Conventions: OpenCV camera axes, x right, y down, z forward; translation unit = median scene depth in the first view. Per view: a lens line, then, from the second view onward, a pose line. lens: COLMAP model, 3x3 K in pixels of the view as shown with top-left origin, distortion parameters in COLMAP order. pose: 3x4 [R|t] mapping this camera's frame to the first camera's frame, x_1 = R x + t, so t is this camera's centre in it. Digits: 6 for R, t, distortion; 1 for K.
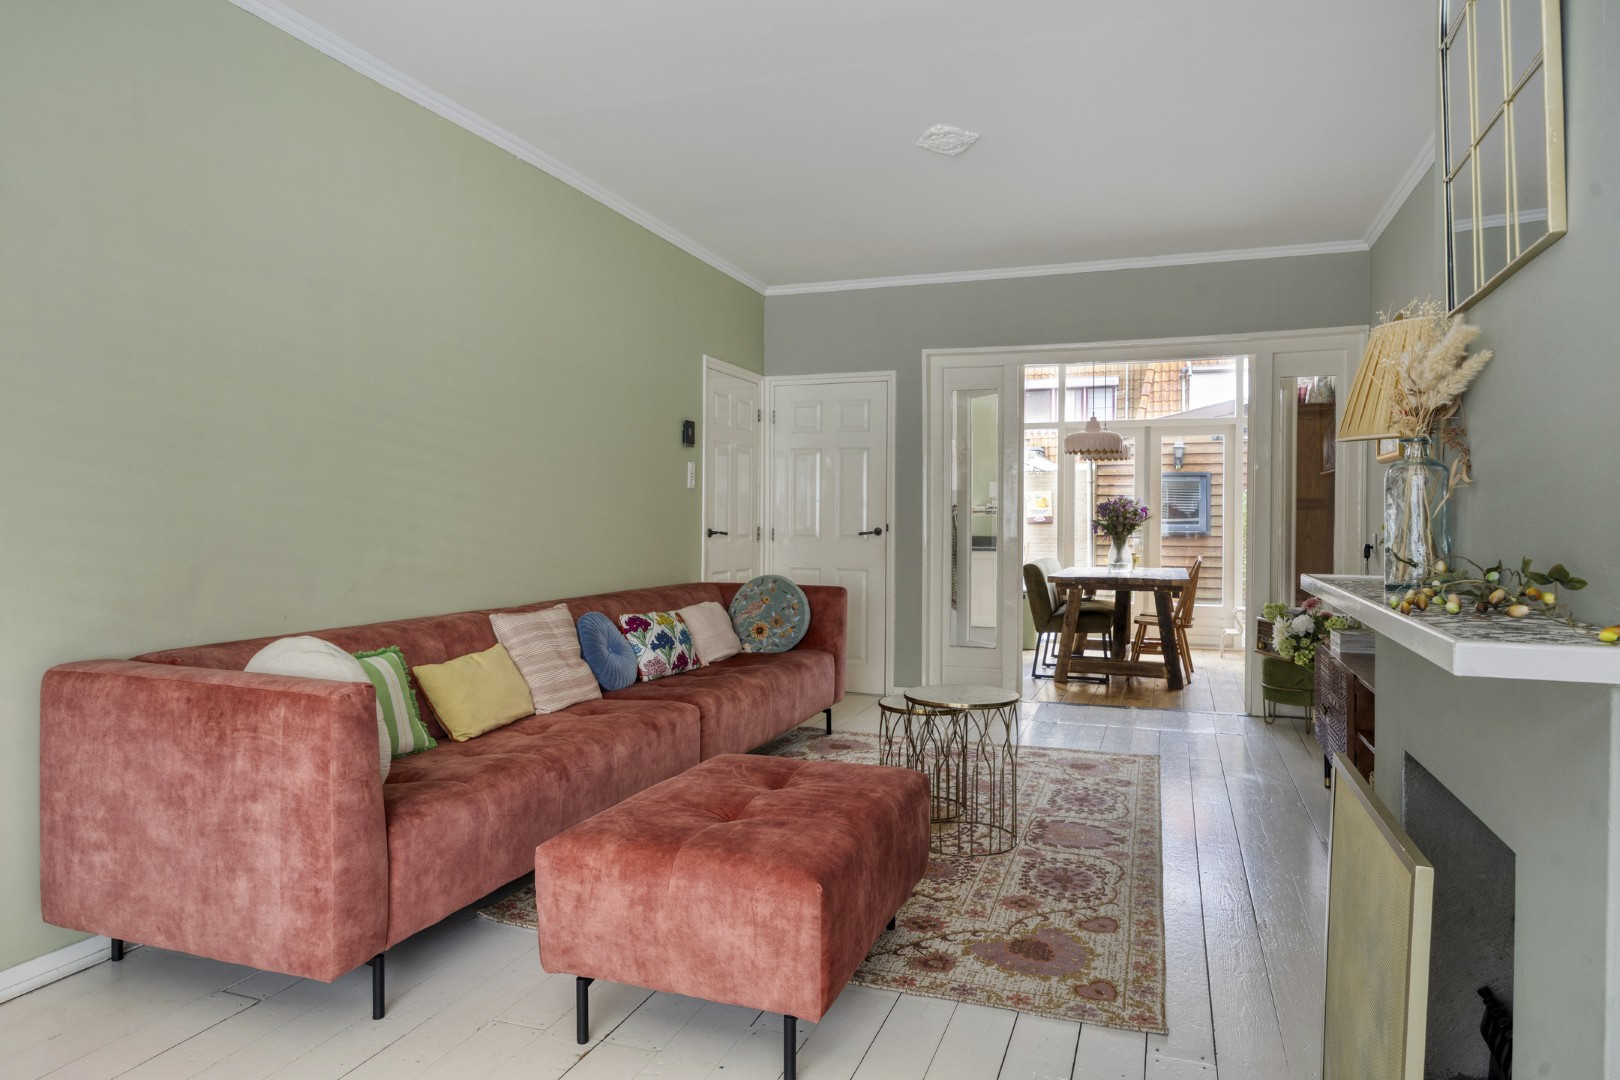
lens RADIAL K [[1007.0, 0, 810.0], [0, 1007.0, 540.0], [0, 0, 1]] dist [0.001636, -0.000383]
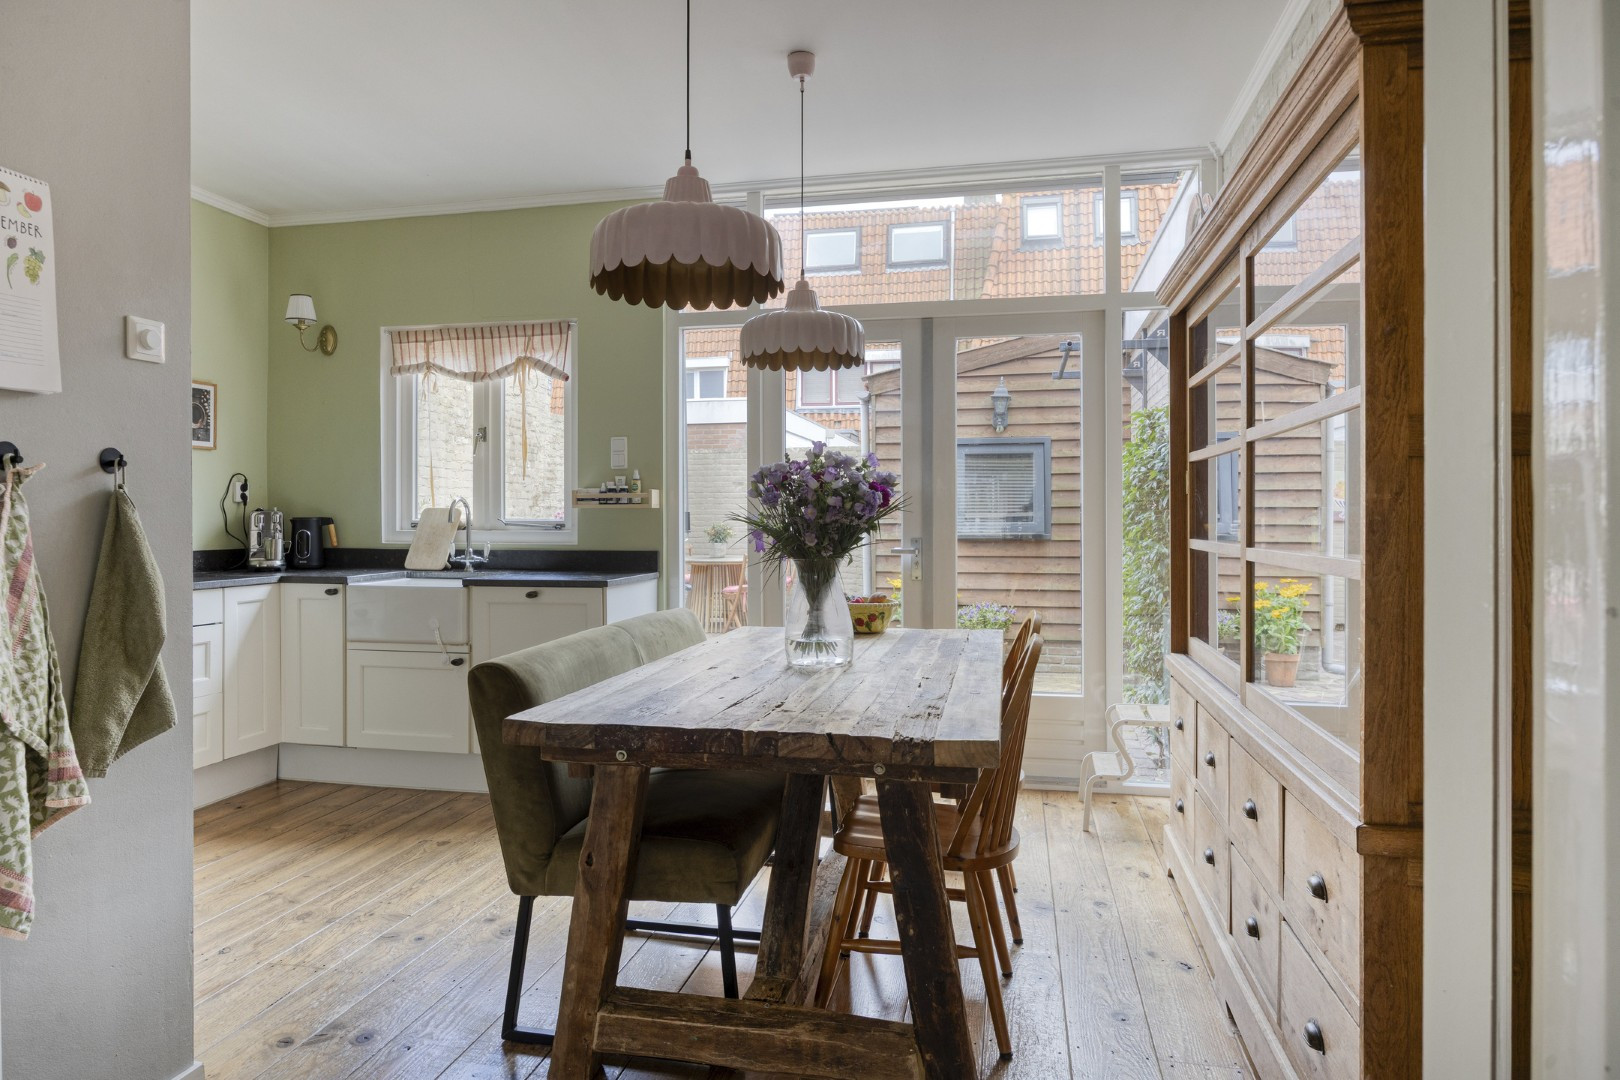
lens RADIAL K [[967.4, 0, 808.4], [0, 967.4, 520.2], [0, 0, 1]] dist [0.002369, 0.000140]
pose [[0.990182, -0.006466, 0.139633, 0.920339], [0.008745, 0.999838, -0.015714, -0.045460], [-0.139508, 0.016780, 0.990079, 2.379667]]
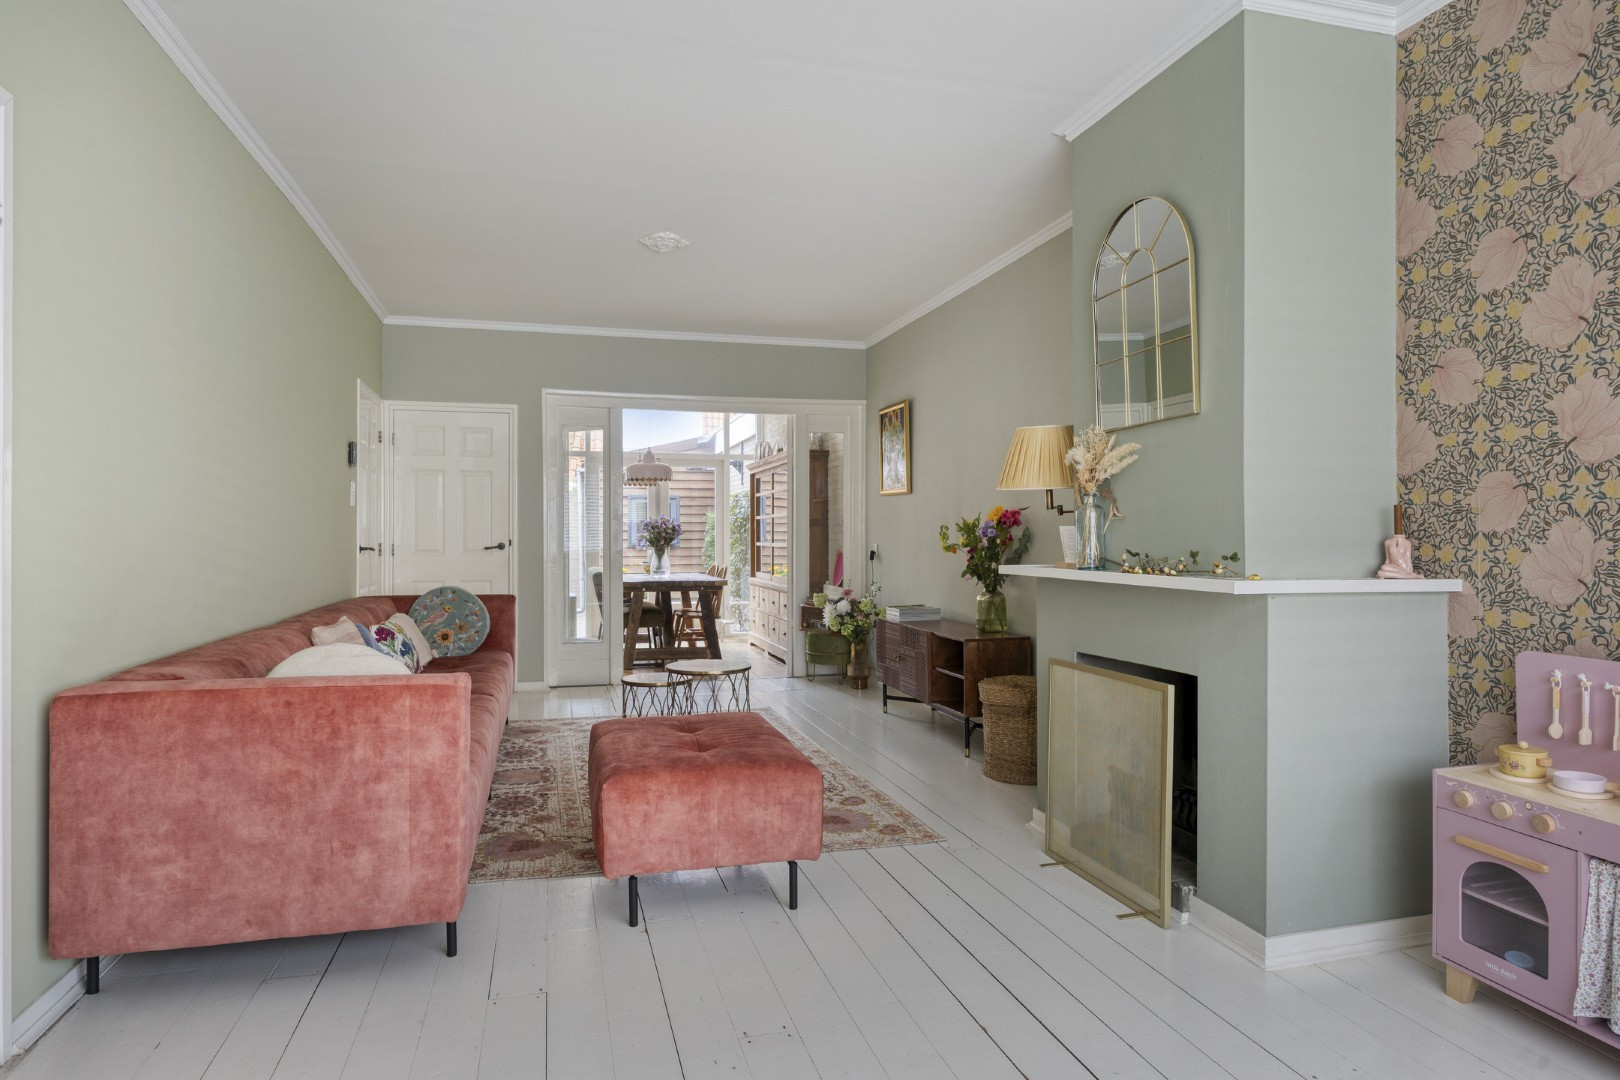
lens RADIAL K [[939.6, 0, 810.0], [0, 939.6, 540.0], [0, 0, 1]] dist [-0.003735, 0.000130]
pose [[0.818550, -0.008178, 0.574377, -0.720707], [0.016204, 0.999829, -0.008858, -0.001169], [-0.574207, 0.016558, 0.818543, -0.161749]]
